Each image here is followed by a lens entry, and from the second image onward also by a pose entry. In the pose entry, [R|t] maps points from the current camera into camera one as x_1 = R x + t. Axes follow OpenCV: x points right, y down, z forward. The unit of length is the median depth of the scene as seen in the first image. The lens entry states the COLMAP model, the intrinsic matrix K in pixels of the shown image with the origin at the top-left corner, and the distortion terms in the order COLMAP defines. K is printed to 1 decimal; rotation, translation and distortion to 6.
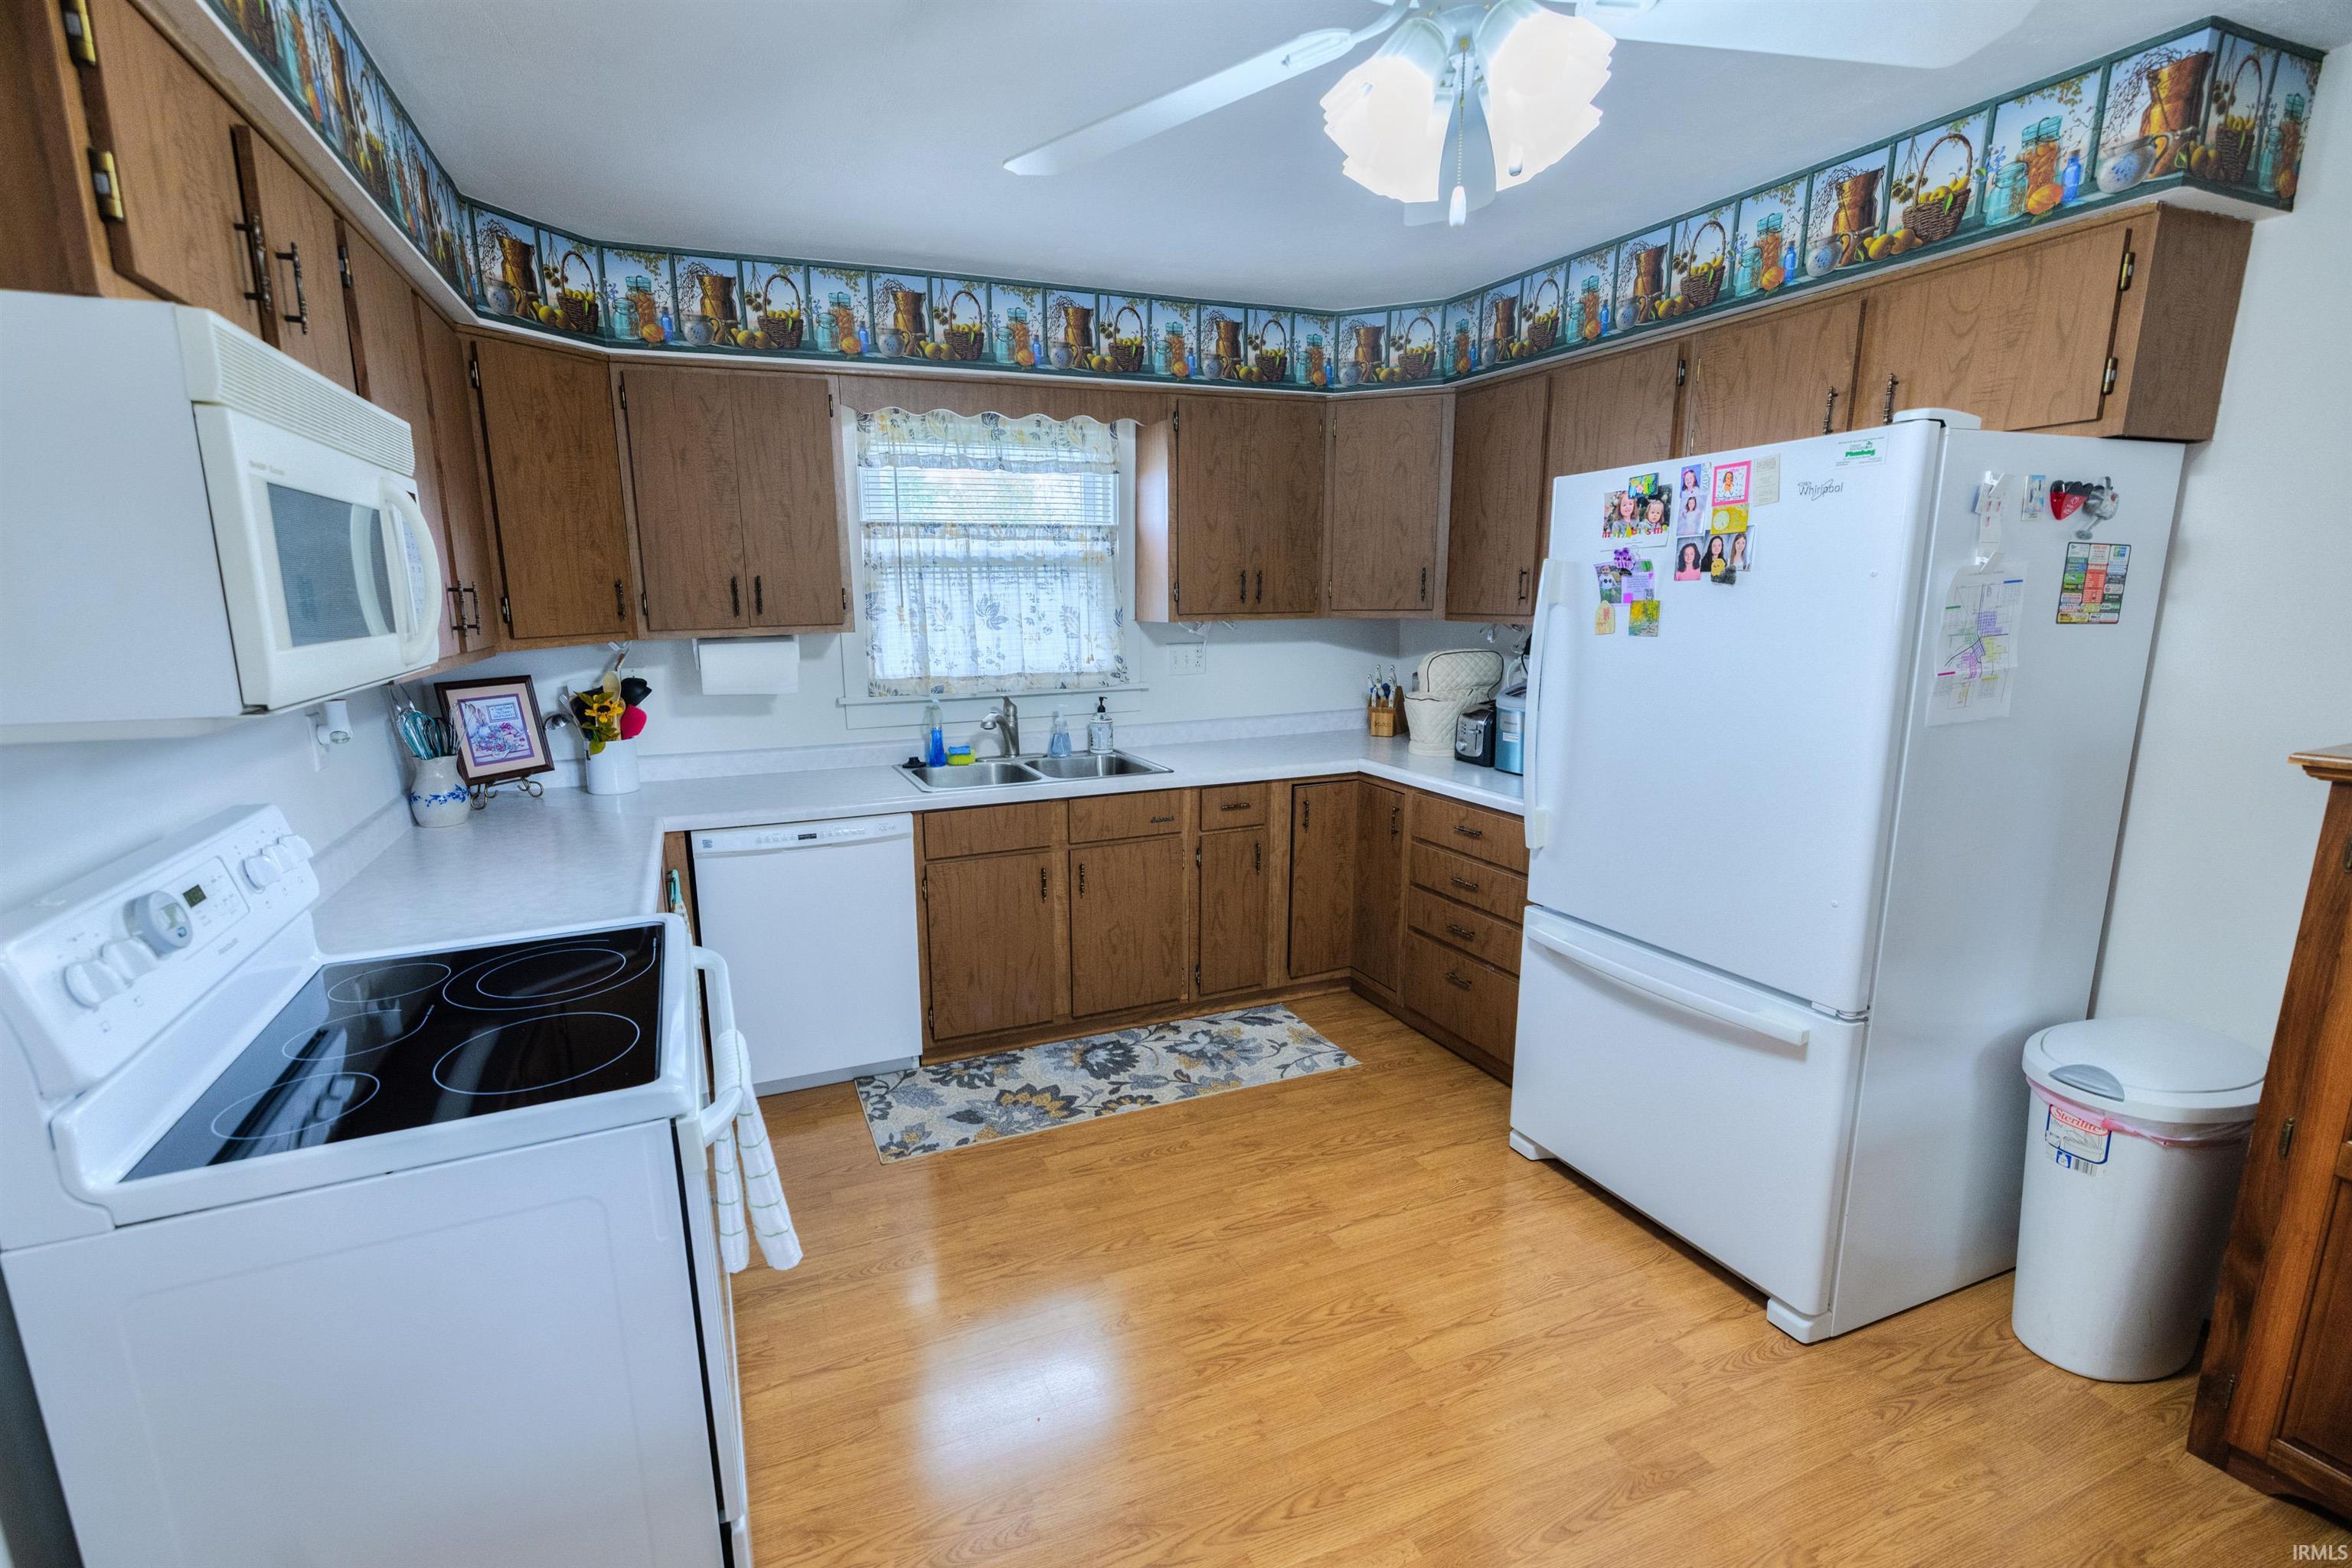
lens RADIAL K [[1004.9, 0, 1155.7], [0, 1004.9, 779.8], [0, 0, 1]] dist [-0.000429, -0.000022]
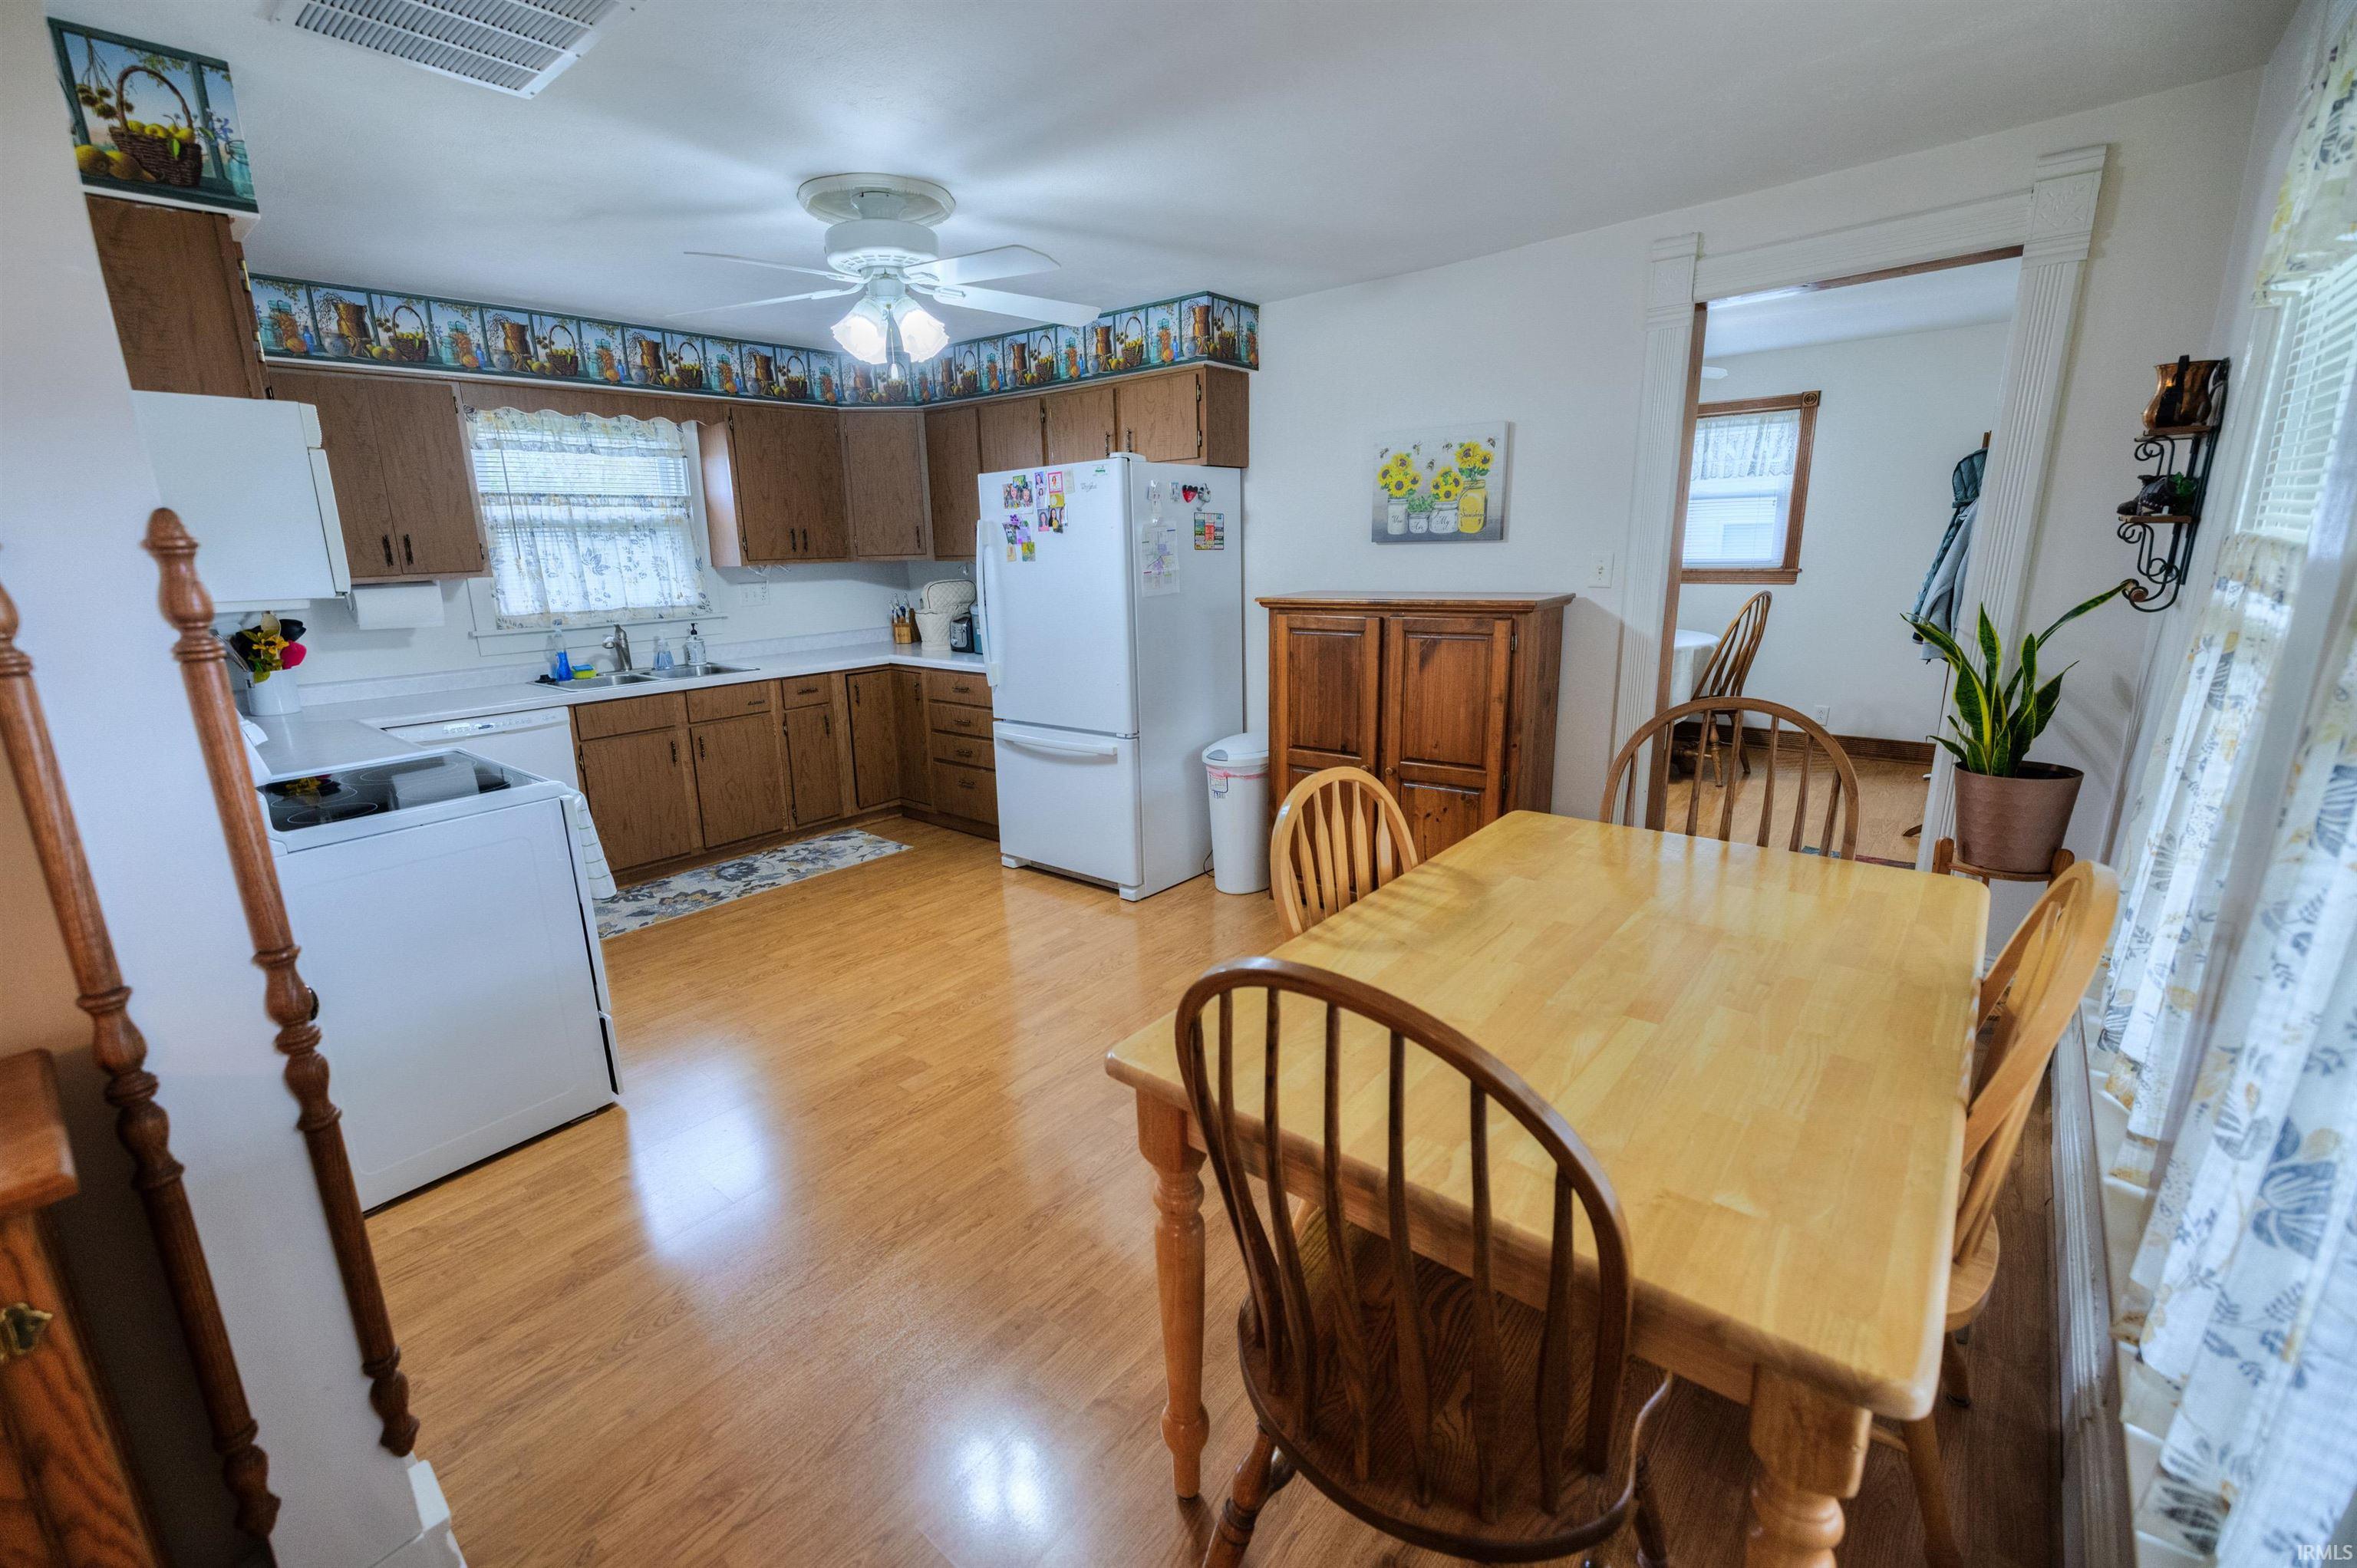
lens RADIAL K [[1007.0, 0, 1165.8], [0, 1007.0, 795.1], [0, 0, 1]] dist [-0.000429, -0.000022]
pose [[0.894015, -0.119637, 0.431768, -0.119516], [0.097915, 0.992566, 0.072284, 0.137635], [-0.437206, -0.022346, 0.899084, -0.626846]]
